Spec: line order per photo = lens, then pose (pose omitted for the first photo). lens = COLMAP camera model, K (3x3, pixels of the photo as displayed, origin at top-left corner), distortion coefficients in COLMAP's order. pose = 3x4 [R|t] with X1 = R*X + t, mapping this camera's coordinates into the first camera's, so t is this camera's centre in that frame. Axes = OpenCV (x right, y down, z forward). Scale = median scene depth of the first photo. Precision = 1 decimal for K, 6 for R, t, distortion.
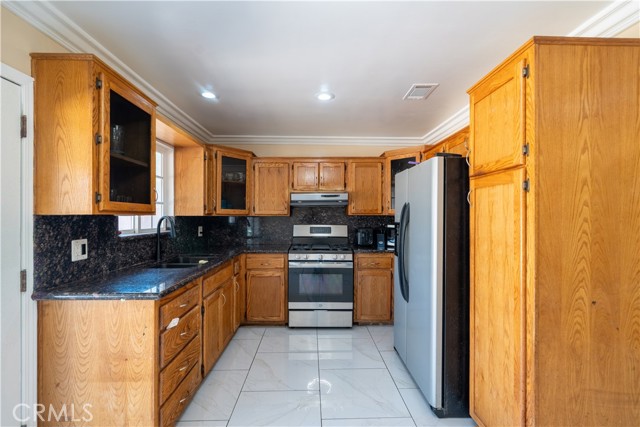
lens RADIAL K [[280.2, 0, 320.0], [0, 280.2, 213.5], [0, 0, 1]] dist [-0.002980, -0.000373]
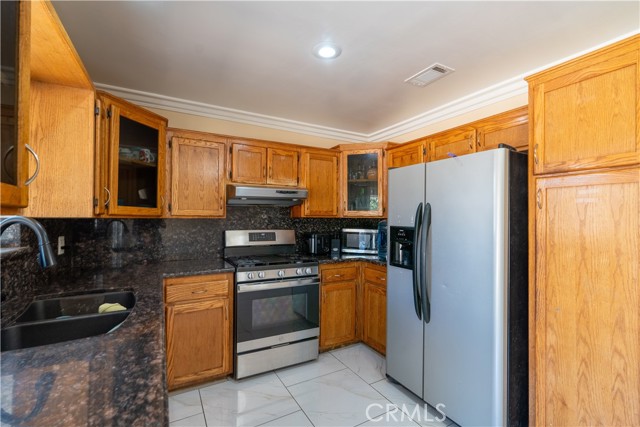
lens RADIAL K [[280.9, 0, 320.0], [0, 280.9, 213.5], [0, 0, 1]] dist [-0.003575, -0.000314]
pose [[0.884802, 0.010116, 0.465857, -0.245690], [-0.007281, 0.999942, -0.007886, 0.000994], [-0.465909, 0.003585, 0.884825, 0.279708]]
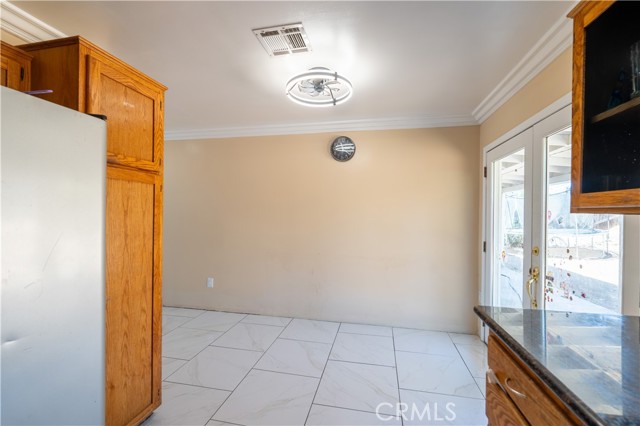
lens RADIAL K [[280.9, 0, 320.0], [0, 280.9, 213.0], [0, 0, 1]] dist [-0.003575, -0.000314]
pose [[-0.971615, -0.011501, 0.236288, -0.136895], [-0.012980, 0.999905, -0.004703, 0.006666], [-0.236211, -0.007636, -0.971672, 0.835307]]
